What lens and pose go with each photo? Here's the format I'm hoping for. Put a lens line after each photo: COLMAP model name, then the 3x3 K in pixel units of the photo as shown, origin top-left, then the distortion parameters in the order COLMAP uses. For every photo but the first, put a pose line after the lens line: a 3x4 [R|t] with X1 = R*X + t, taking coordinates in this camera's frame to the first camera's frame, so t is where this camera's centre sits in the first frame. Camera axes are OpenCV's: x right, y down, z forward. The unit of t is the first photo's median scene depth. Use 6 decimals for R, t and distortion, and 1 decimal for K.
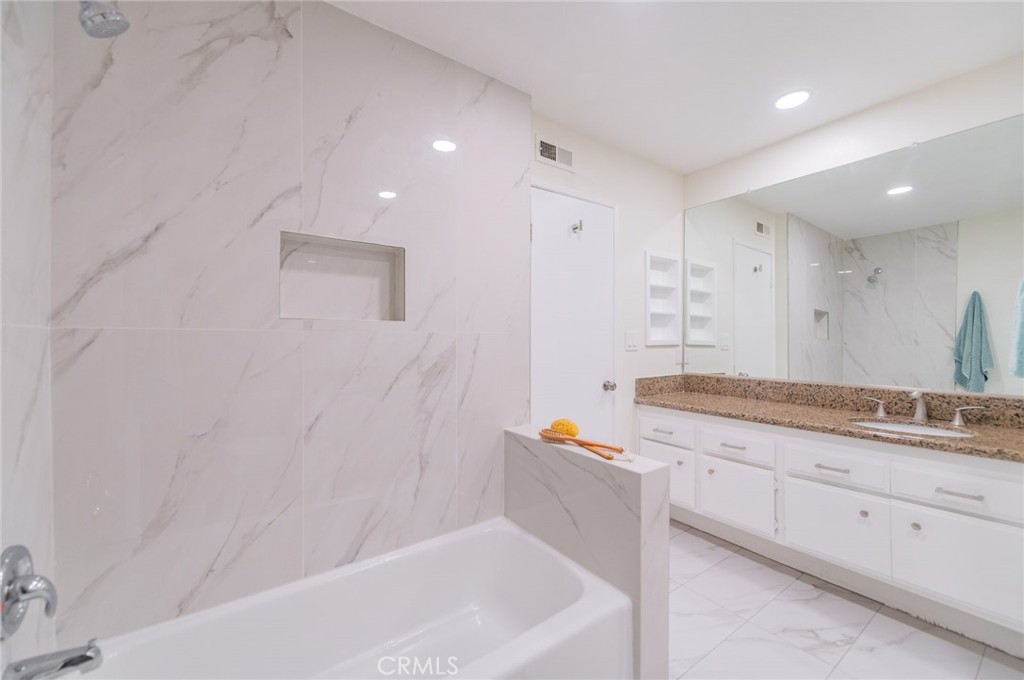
lens RADIAL K [[402.9, 0, 510.2], [0, 402.9, 341.6], [0, 0, 1]] dist [0.012424, -0.002757]
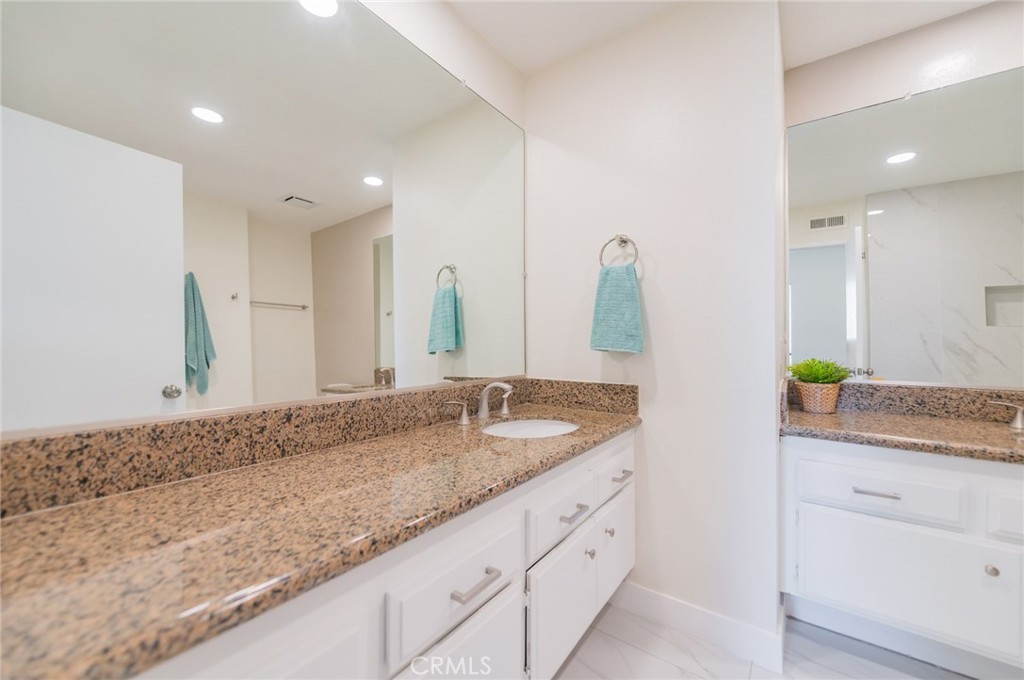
lens RADIAL K [[402.9, 0, 509.0], [0, 402.9, 341.9], [0, 0, 1]] dist [0.012424, -0.002757]
pose [[-0.315291, 0.002012, 0.948993, 0.150628], [0.005636, 0.999984, -0.000248, 0.028585], [-0.948978, 0.005271, -0.315298, 0.937213]]
